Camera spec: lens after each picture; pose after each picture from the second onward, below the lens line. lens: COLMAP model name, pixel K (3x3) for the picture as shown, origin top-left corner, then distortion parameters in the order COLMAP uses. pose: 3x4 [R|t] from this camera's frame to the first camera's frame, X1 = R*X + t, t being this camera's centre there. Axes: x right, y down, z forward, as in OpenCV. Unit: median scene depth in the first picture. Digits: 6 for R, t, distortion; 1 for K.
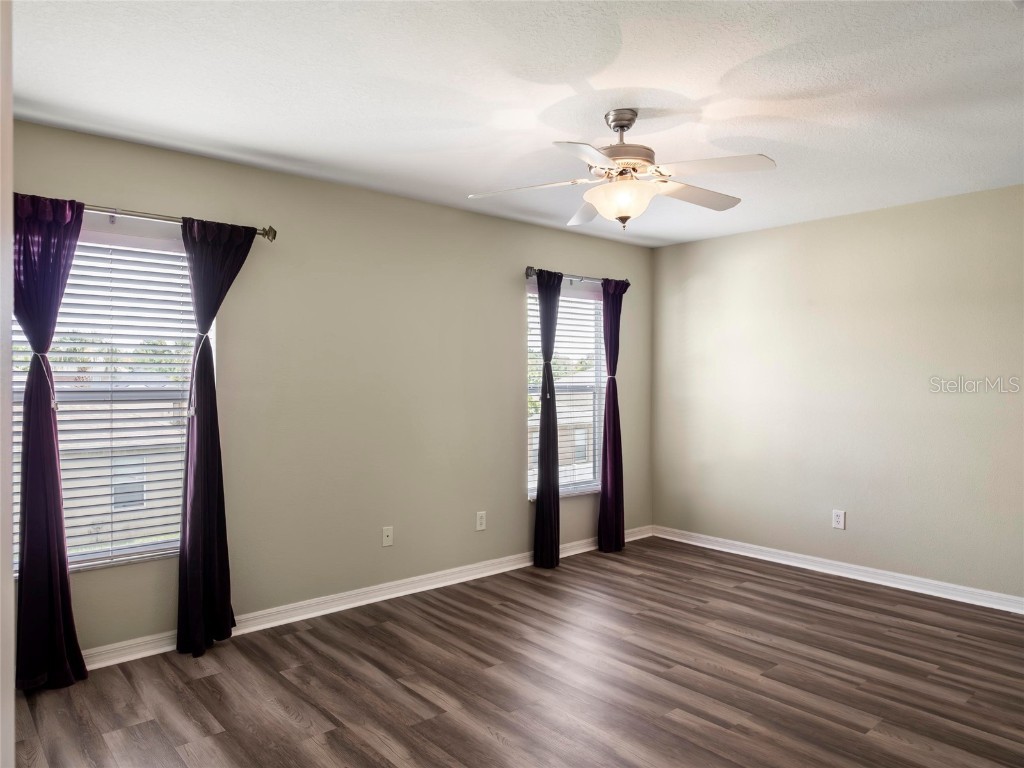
lens RADIAL K [[691.2, 0, 510.1], [0, 691.2, 365.3], [0, 0, 1]] dist [-0.004361, 0.002568]
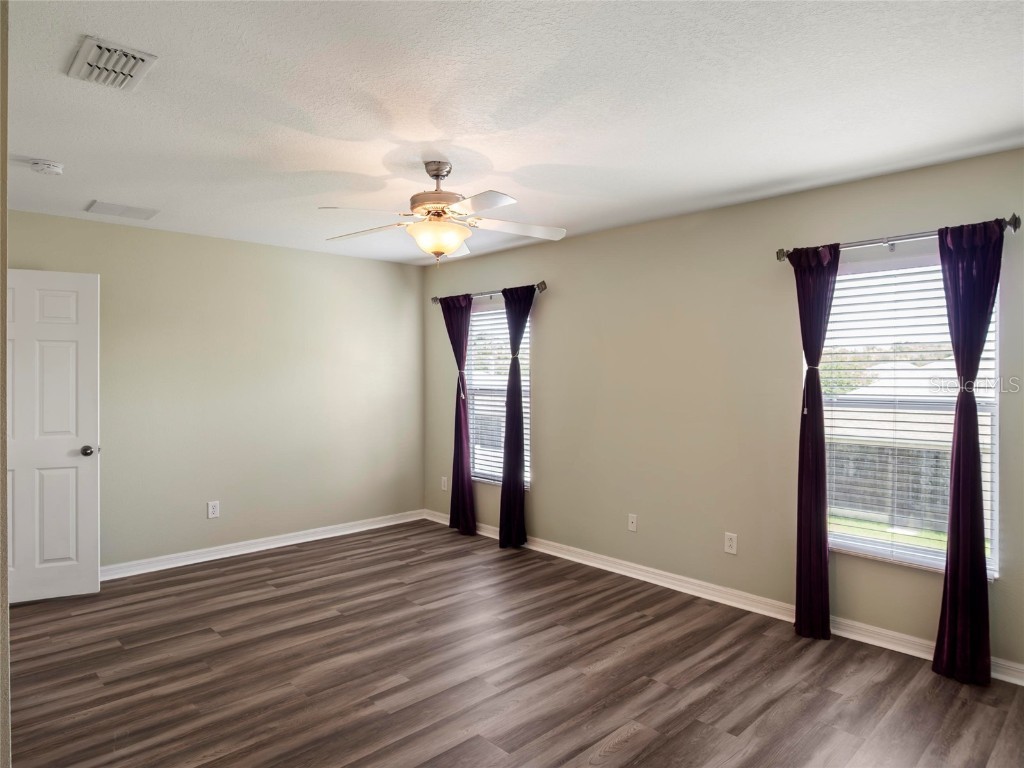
lens RADIAL K [[606.6, 0, 512.3], [0, 606.6, 353.2], [0, 0, 1]] dist [-0.000983, -0.000692]
pose [[0.077532, -0.047272, -0.995868, 0.869725], [0.000020, 0.998875, -0.047414, 0.014917], [0.996990, 0.003656, 0.077446, 0.759623]]
